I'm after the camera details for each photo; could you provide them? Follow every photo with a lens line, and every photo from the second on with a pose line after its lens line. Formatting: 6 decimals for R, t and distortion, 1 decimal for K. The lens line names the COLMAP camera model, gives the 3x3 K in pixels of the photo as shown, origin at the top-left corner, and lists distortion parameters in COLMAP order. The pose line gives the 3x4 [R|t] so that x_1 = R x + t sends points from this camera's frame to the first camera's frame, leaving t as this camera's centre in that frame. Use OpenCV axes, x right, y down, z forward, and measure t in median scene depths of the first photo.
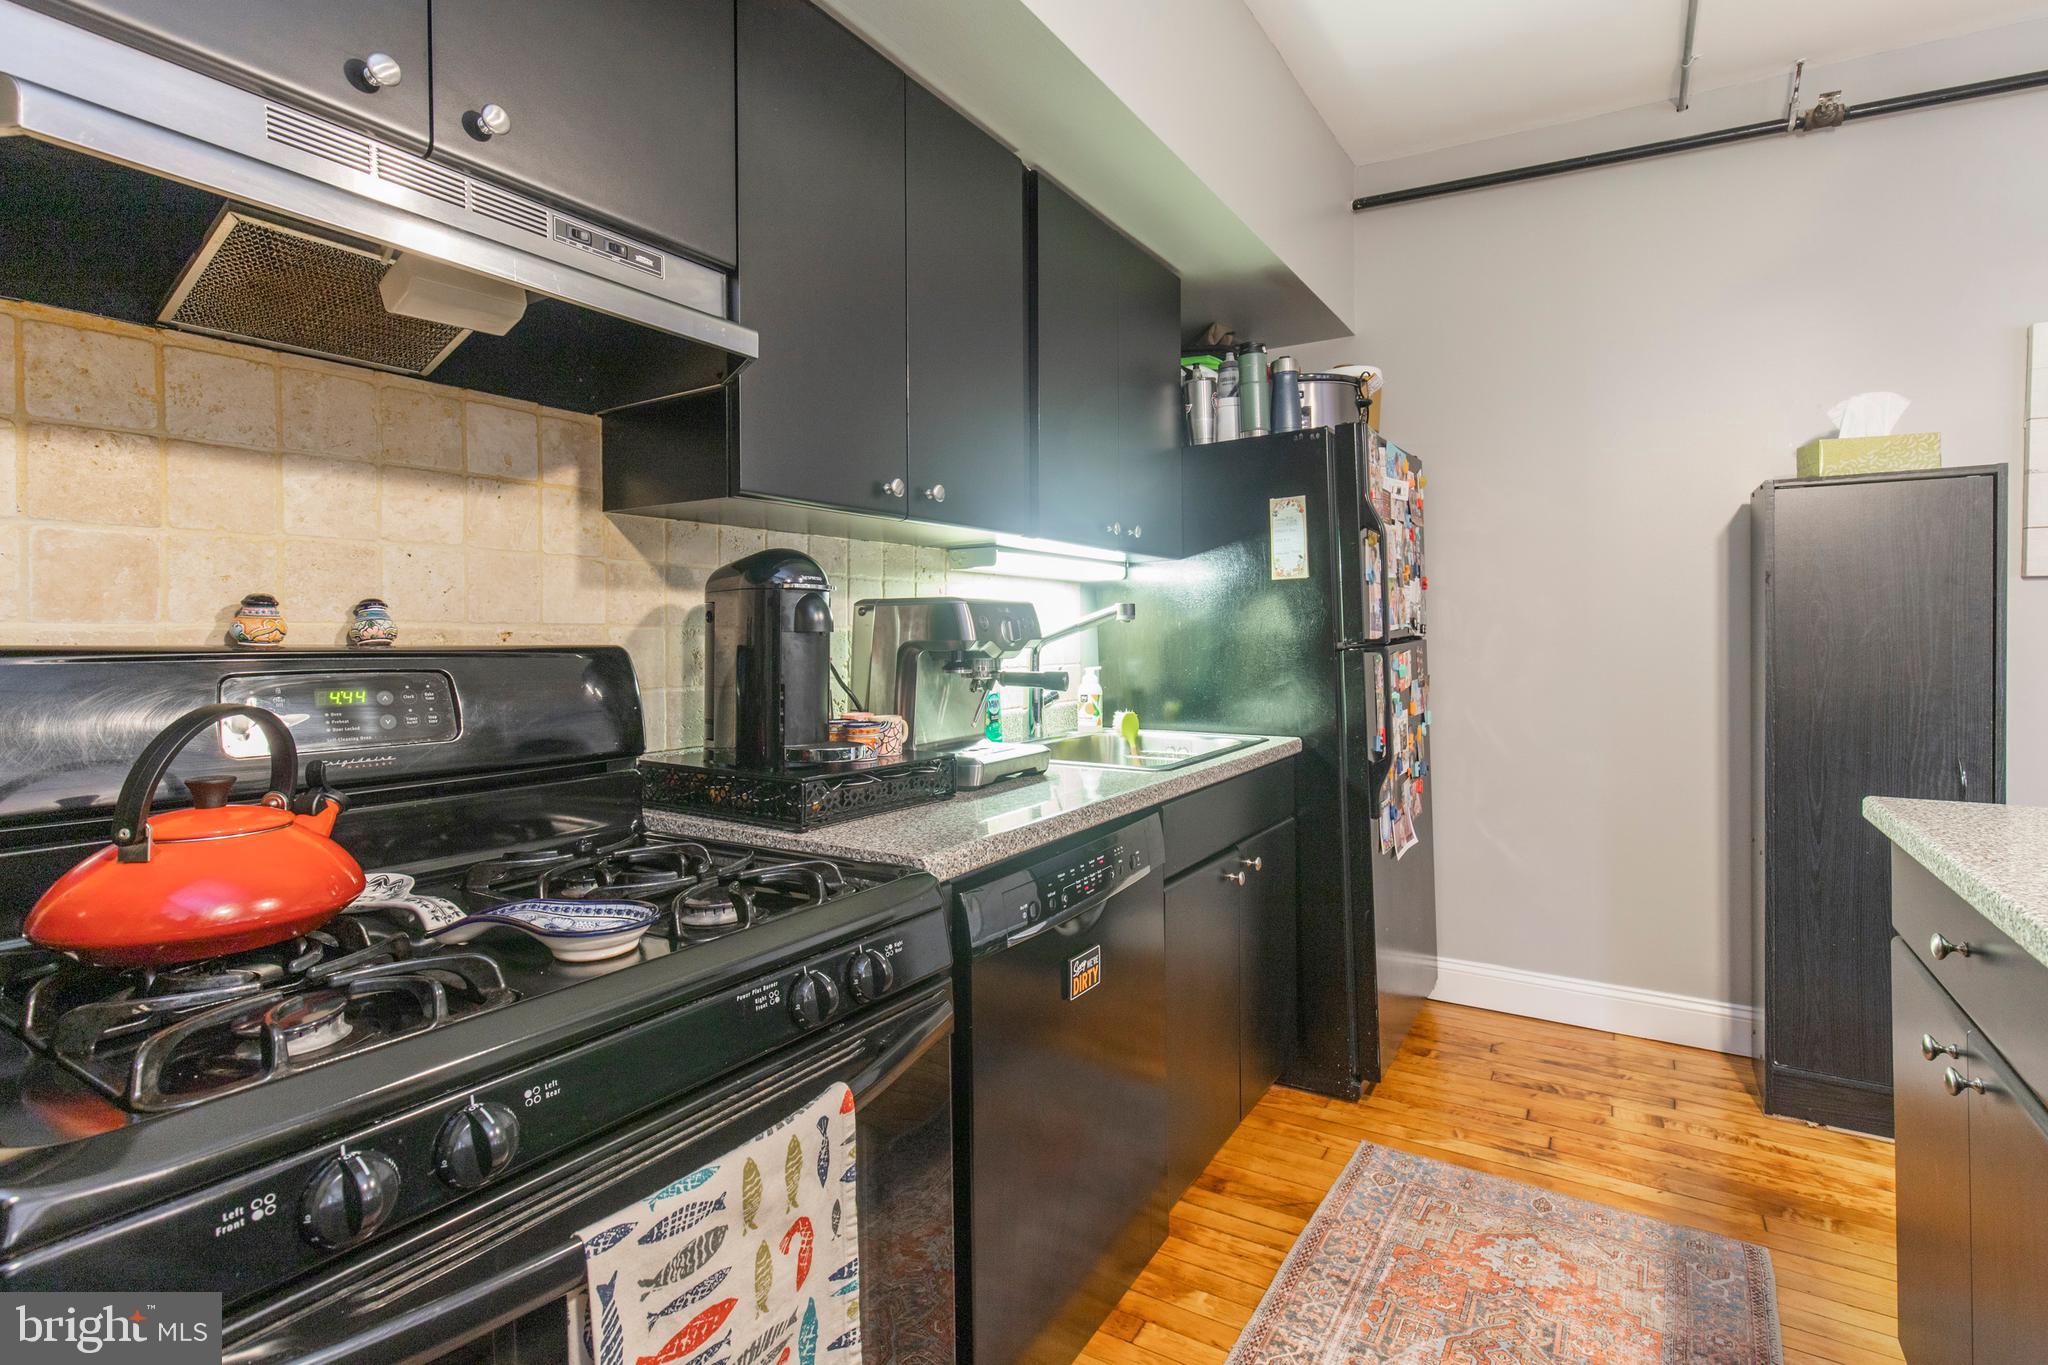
lens RADIAL K [[942.2, 0, 1059.1], [0, 942.2, 639.1], [0, 0, 1]] dist [0.001417, -0.000065]
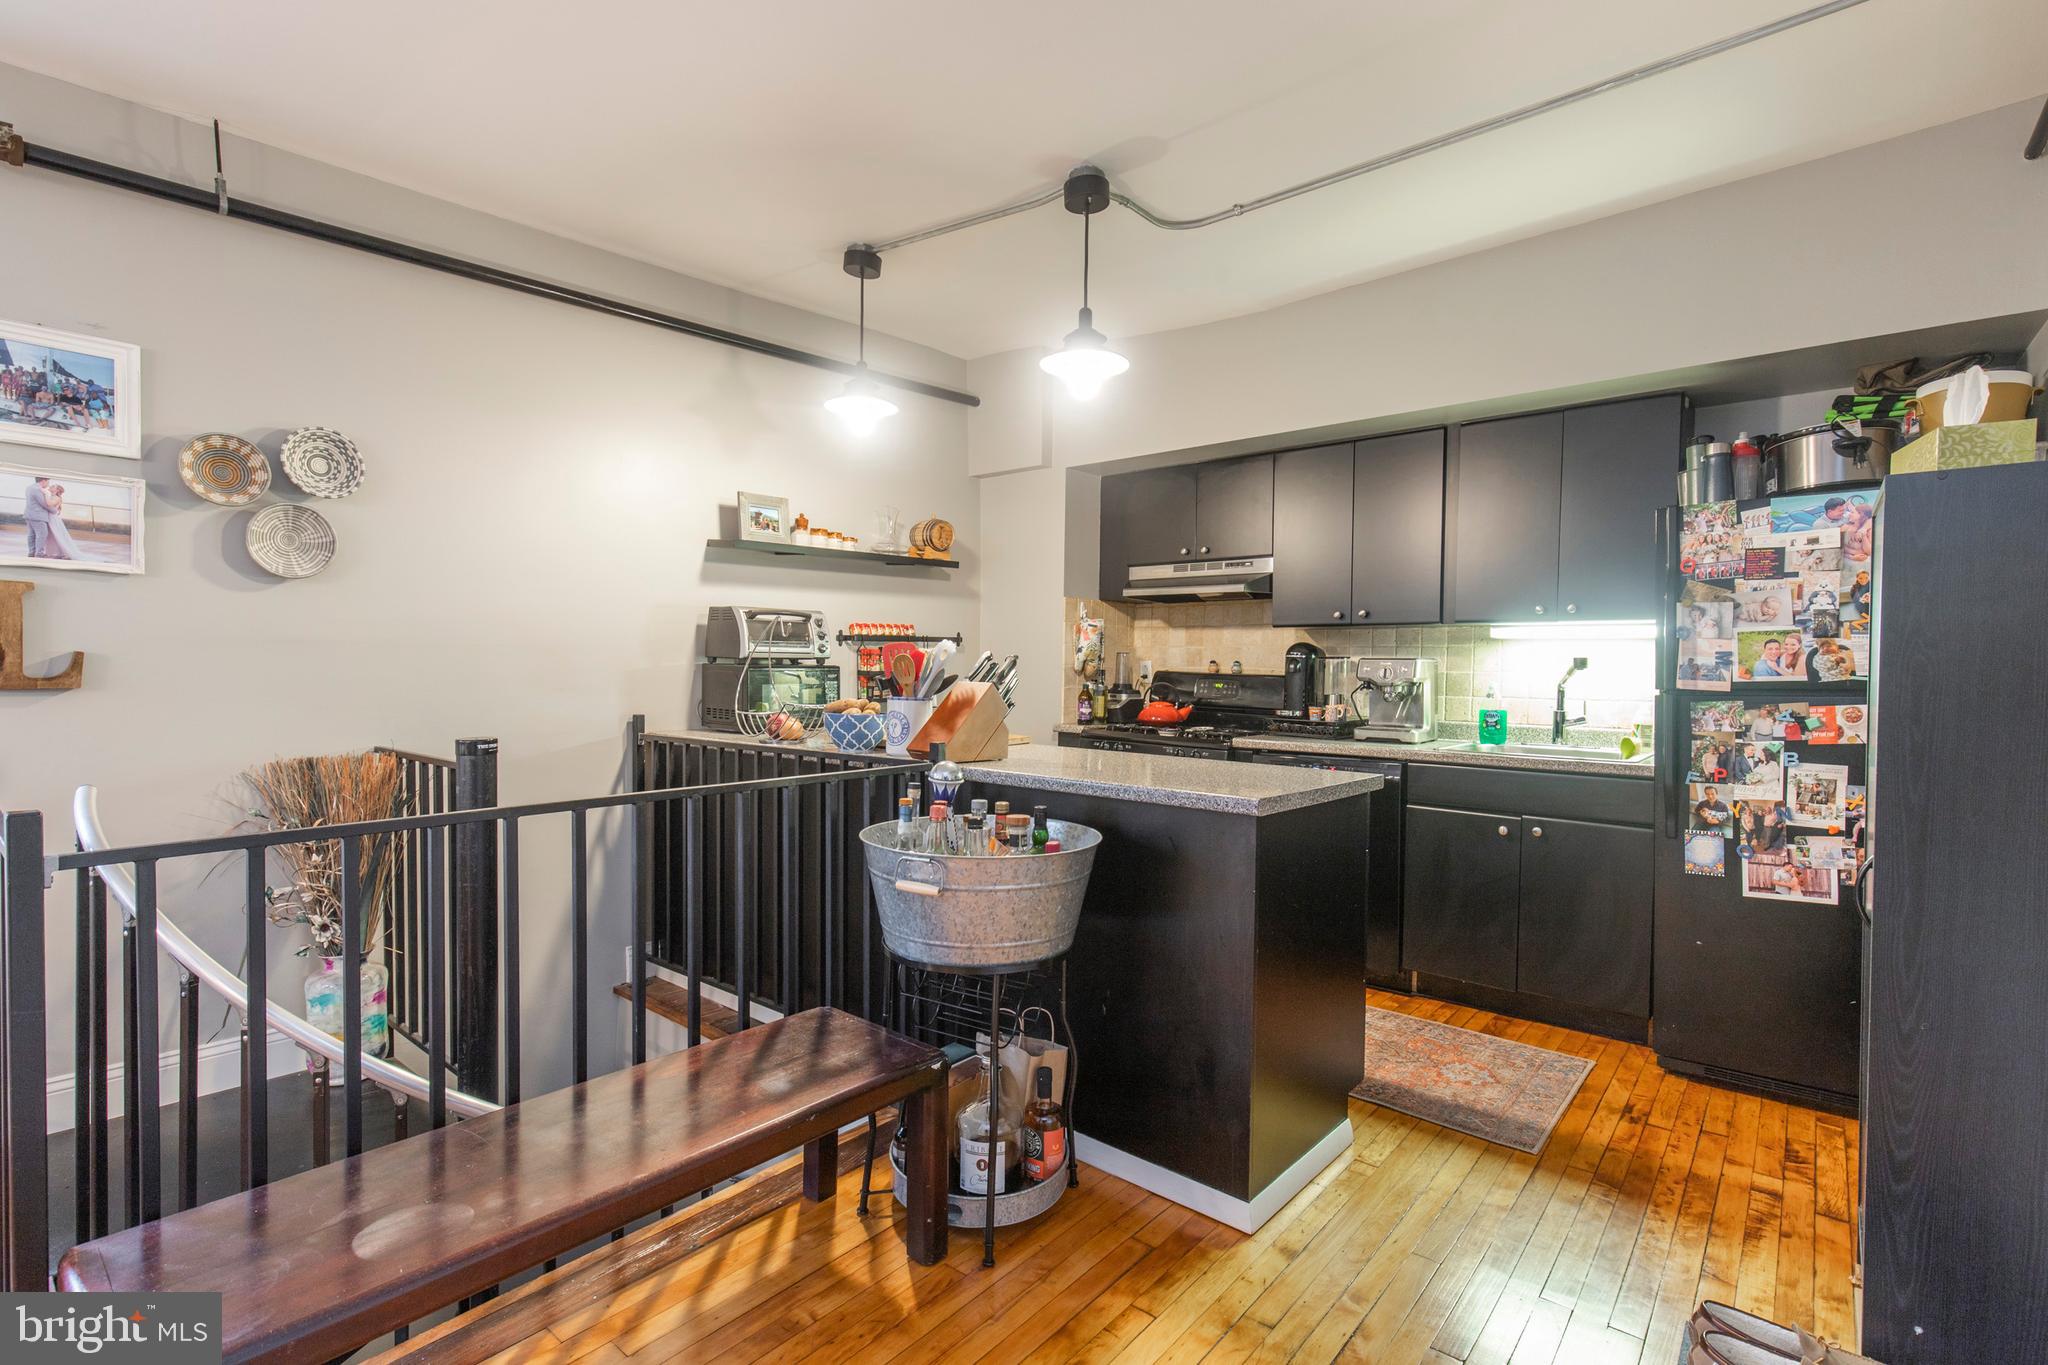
lens RADIAL K [[967.4, 0, 1024.0], [0, 967.4, 682.5], [0, 0, 1]] dist [0.002787, 0.000390]
pose [[-0.149899, 0.024610, -0.988395, 2.617104], [-0.016891, 0.999481, 0.027448, -0.039175], [0.988557, 0.020809, -0.149406, 0.582585]]
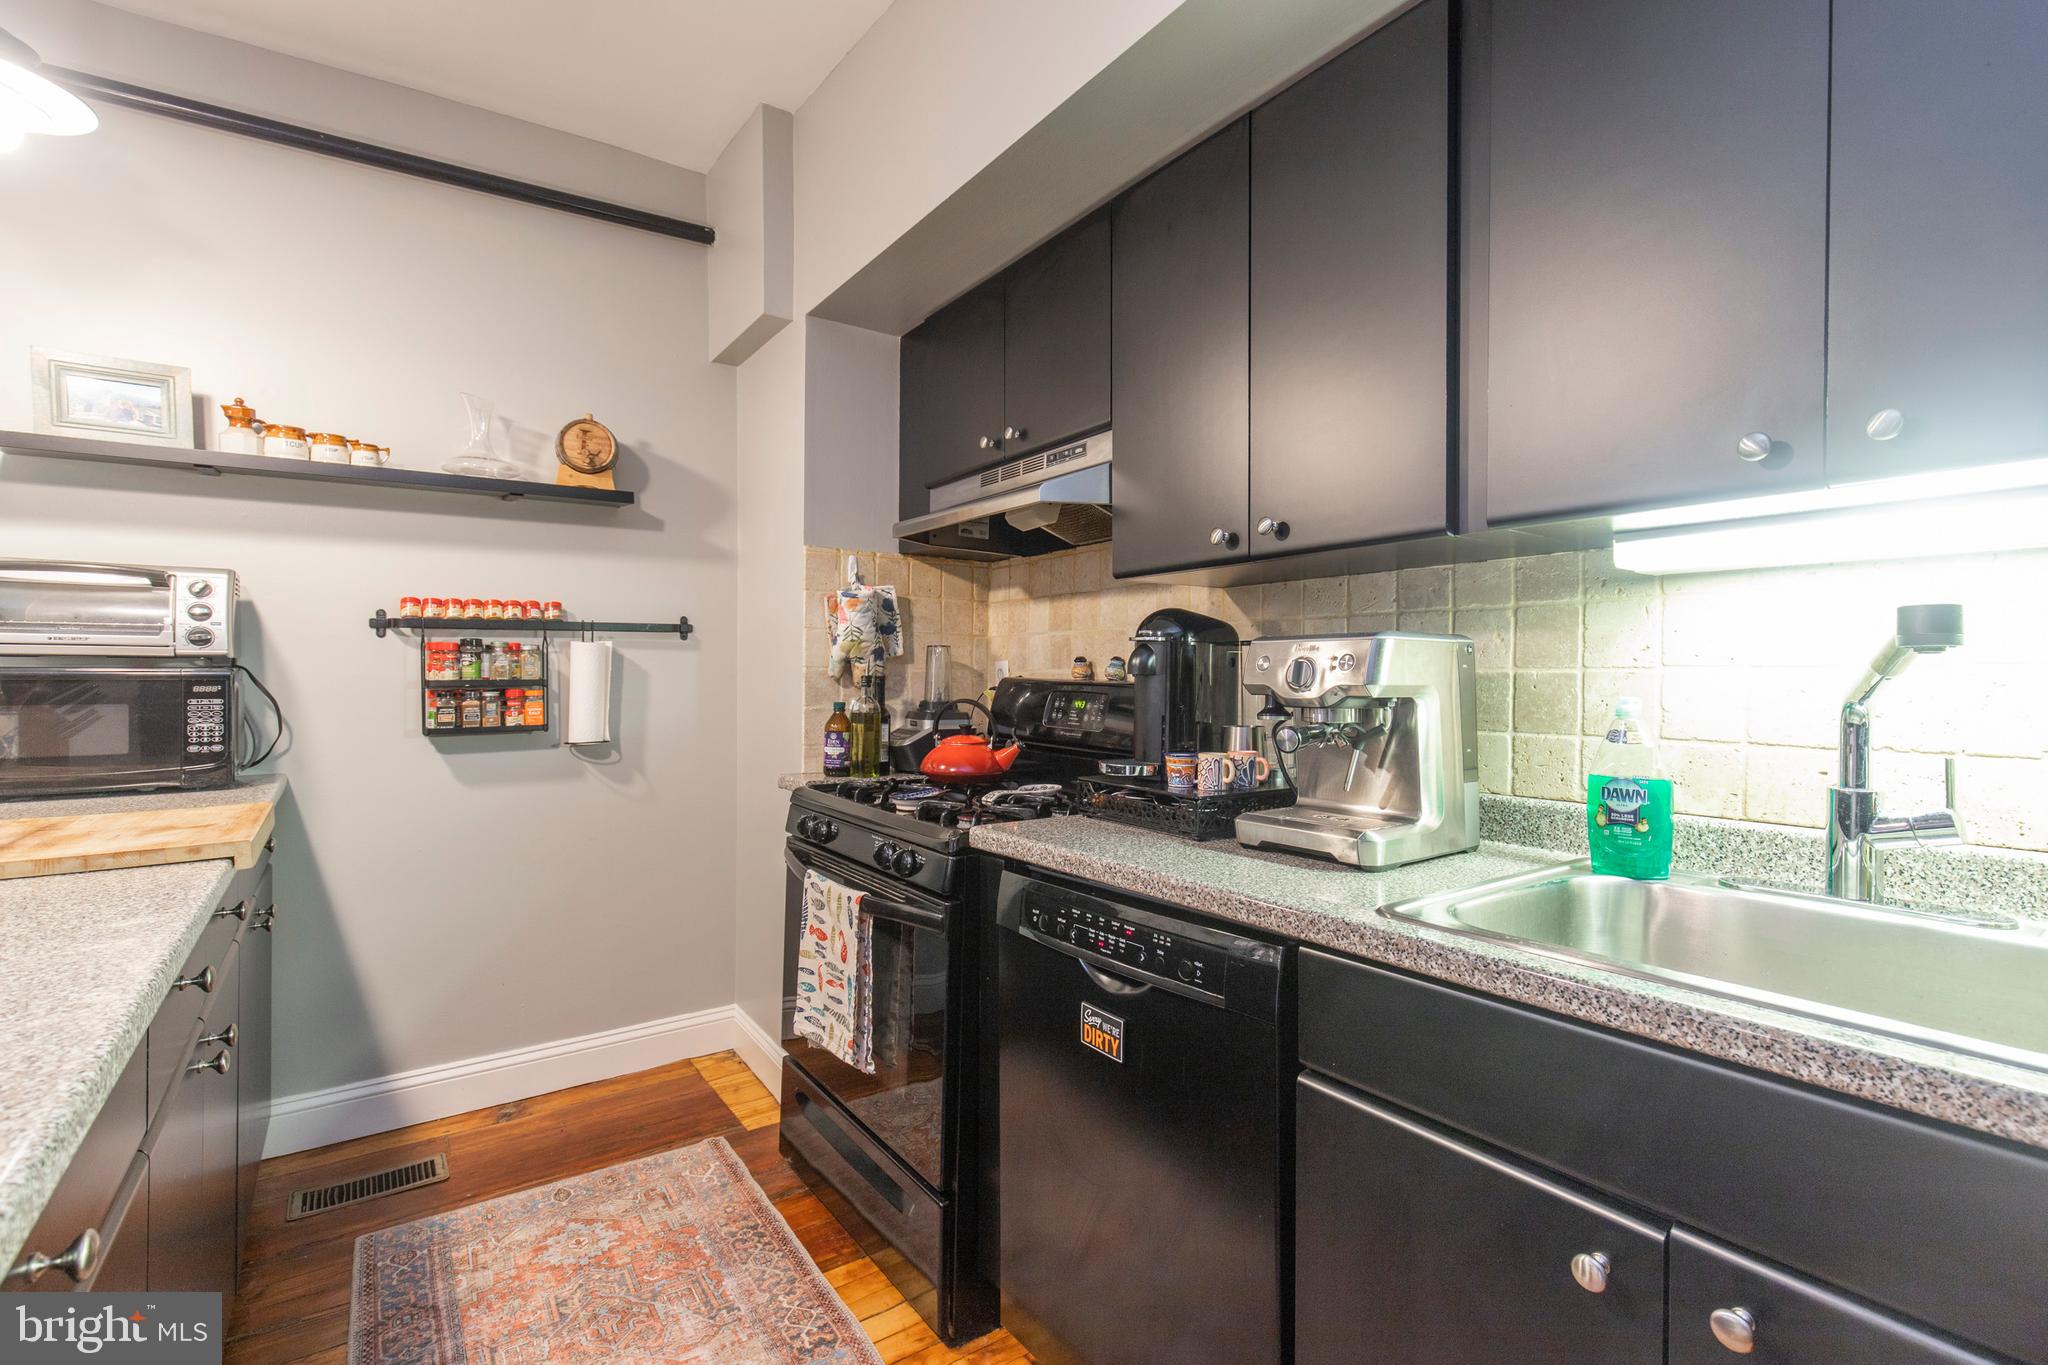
lens RADIAL K [[926.6, 0, 1024.0], [0, 926.6, 682.5], [0, 0, 1]] dist [0.003409, -0.000174]
pose [[-0.387883, 0.011199, -0.921640, 0.892992], [-0.006896, 0.999863, 0.015051, -0.013521], [0.921683, 0.012194, -0.387753, 1.250887]]
